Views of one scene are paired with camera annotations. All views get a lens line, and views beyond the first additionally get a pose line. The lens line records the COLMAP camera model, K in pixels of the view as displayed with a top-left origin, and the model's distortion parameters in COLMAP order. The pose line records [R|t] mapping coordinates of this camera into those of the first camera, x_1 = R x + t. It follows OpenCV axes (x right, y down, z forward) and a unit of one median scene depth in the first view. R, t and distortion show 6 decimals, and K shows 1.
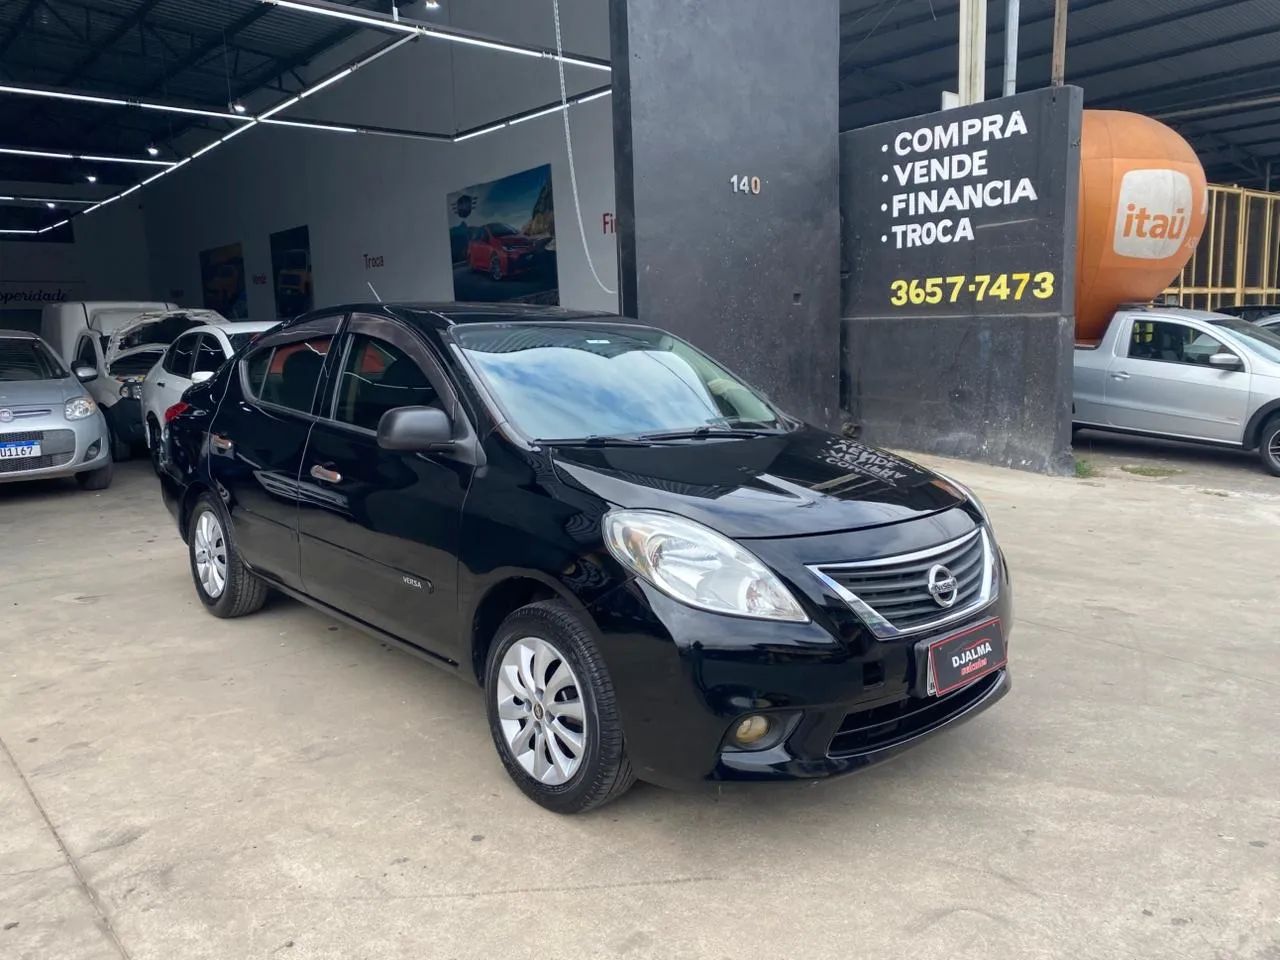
lens RADIAL K [[971.4, 0, 629.6], [0, 971.4, 473.2], [0, 0, 1]] dist [0.021760, -0.026456]
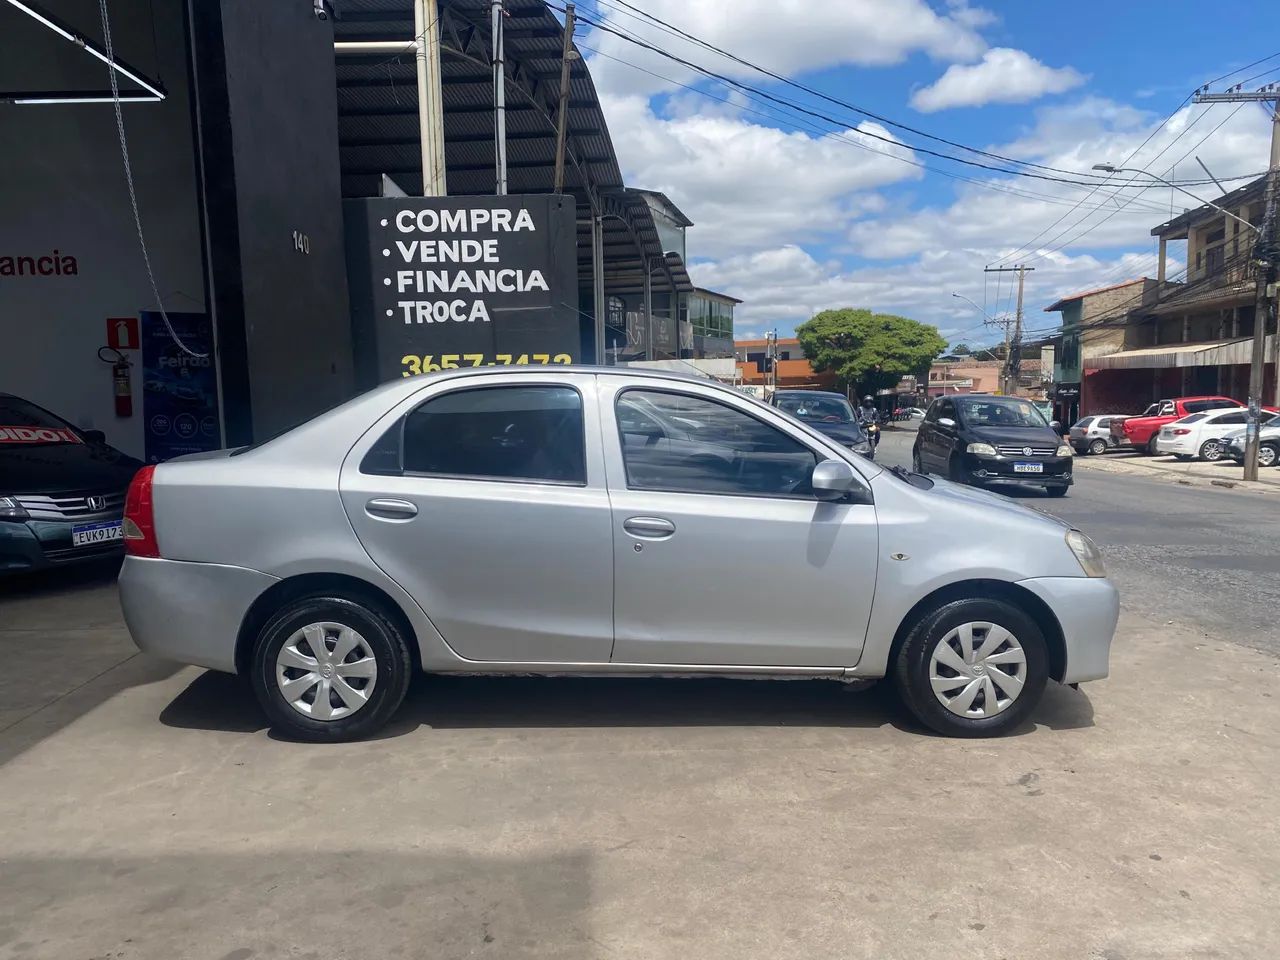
lens RADIAL K [[971.4, 0, 644.8], [0, 971.4, 495.1], [0, 0, 1]] dist [0.021760, -0.026456]
pose [[0.636971, -0.070676, 0.767641, -0.374895], [0.116153, 0.993219, -0.004936, -0.024470], [-0.762087, 0.092308, 0.640861, 0.203397]]
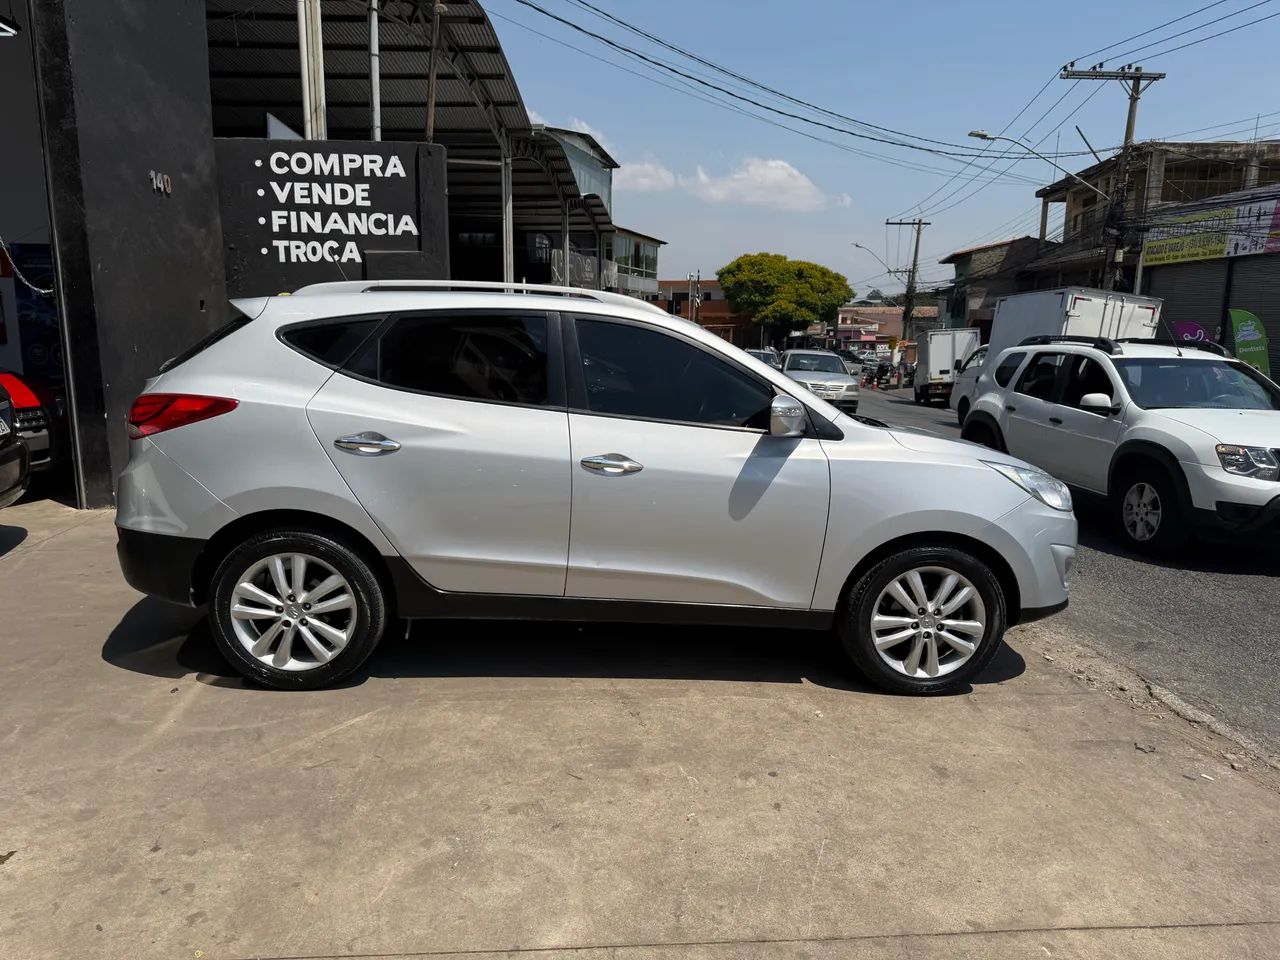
lens RADIAL K [[901.5, 0, 641.9], [0, 901.5, 484.9], [0, 0, 1]] dist [0.044890, -0.061225]
pose [[0.584493, -0.110082, 0.803897, -0.334297], [0.089259, 0.993464, 0.071142, -0.028881], [-0.806474, 0.030173, 0.590499, 0.123512]]
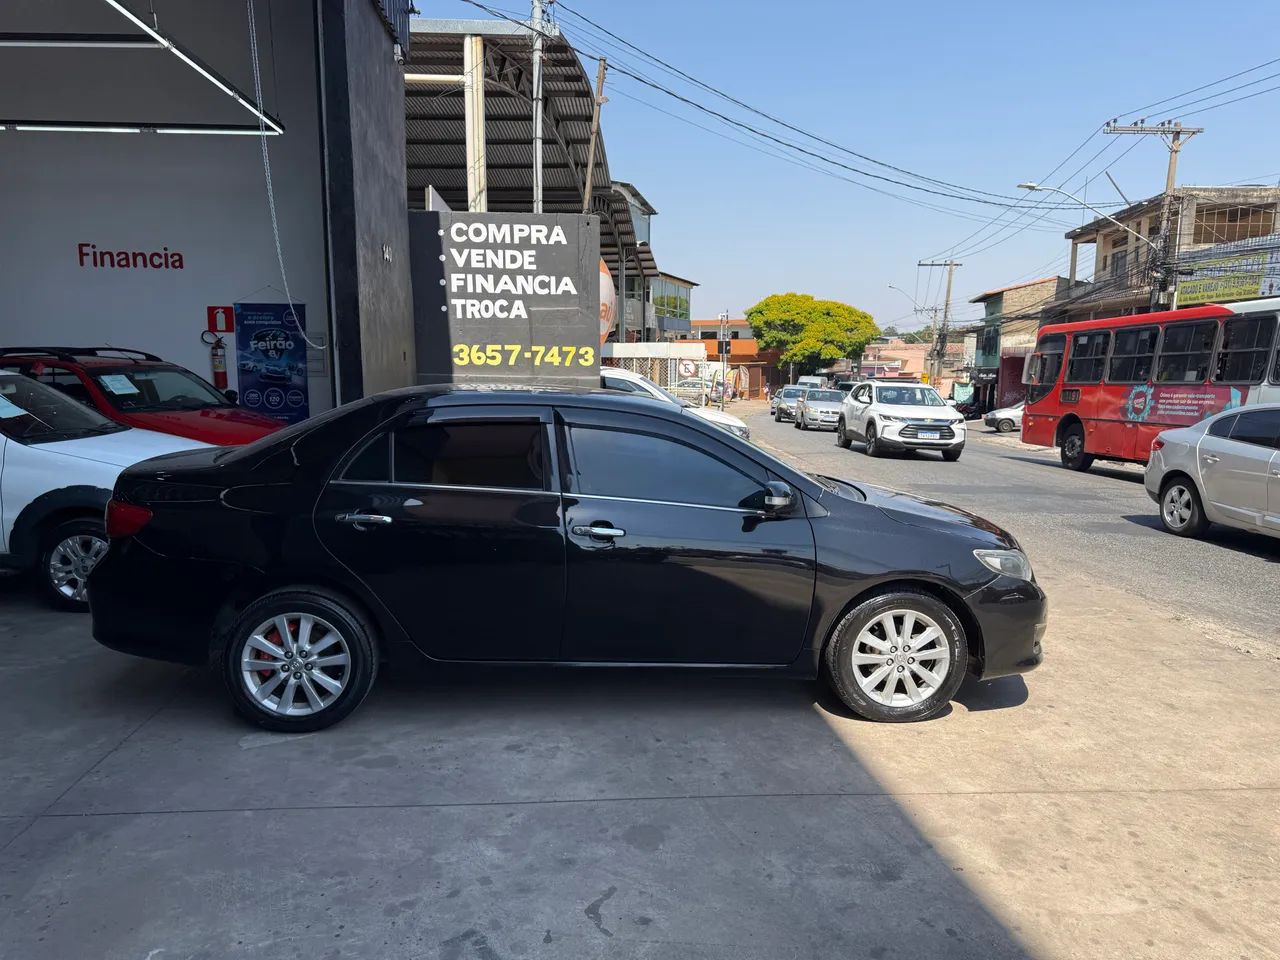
lens RADIAL K [[901.5, 0, 644.0], [0, 901.5, 484.7], [0, 0, 1]] dist [0.044890, -0.061225]
pose [[0.597406, -0.079288, 0.798010, -0.533553], [0.093373, 0.995209, 0.028980, -0.039340], [-0.796484, 0.057200, 0.601948, 0.166617]]
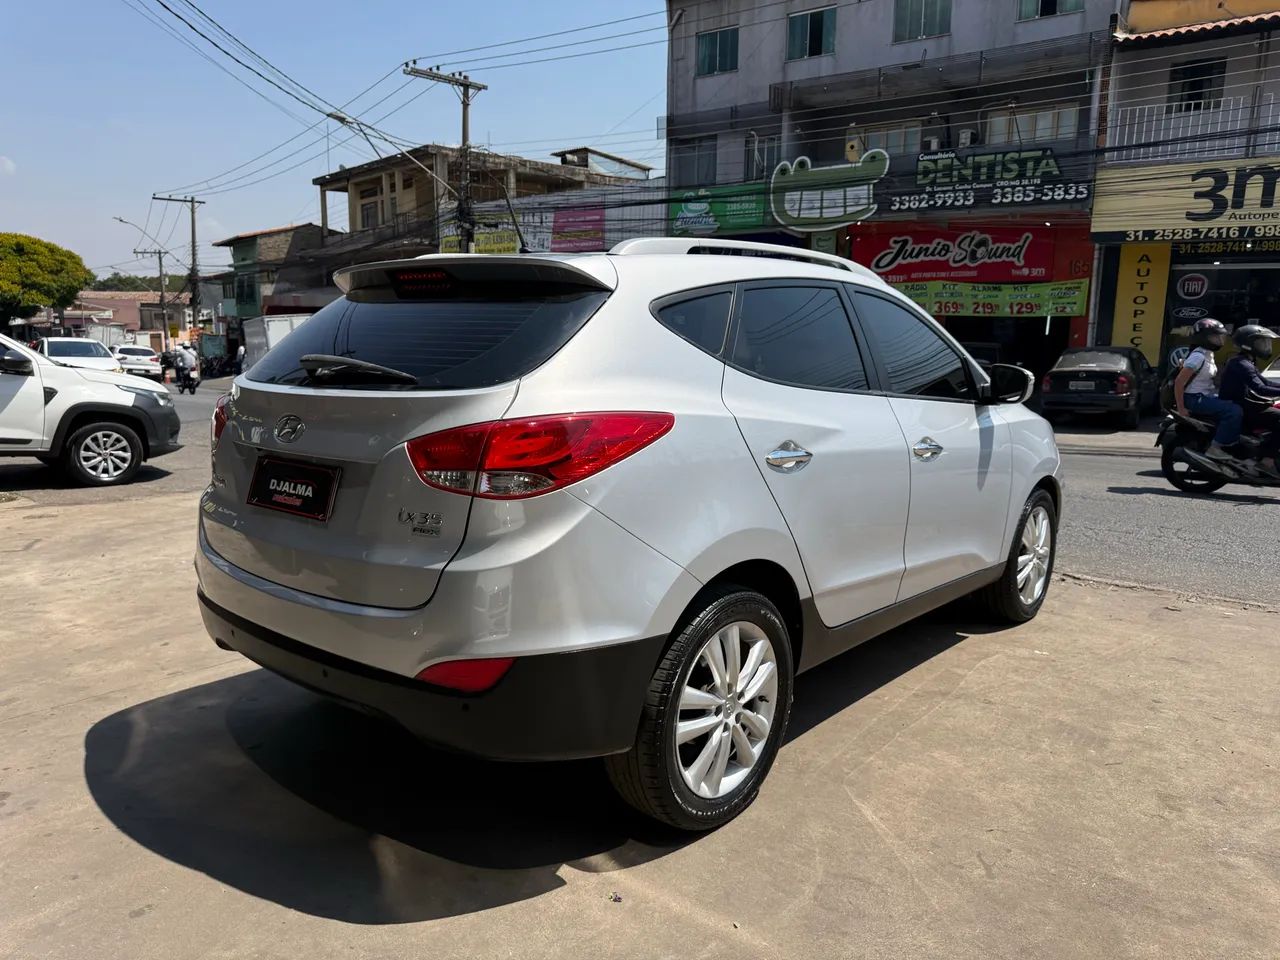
lens RADIAL K [[909.3, 0, 649.6], [0, 909.3, 481.7], [0, 0, 1]] dist [0.016400, -0.022105]
pose [[-0.176181, -0.149392, 0.972956, -0.364986], [0.138125, 0.974885, 0.174699, -0.078325], [-0.974619, 0.165168, -0.151122, 0.535694]]
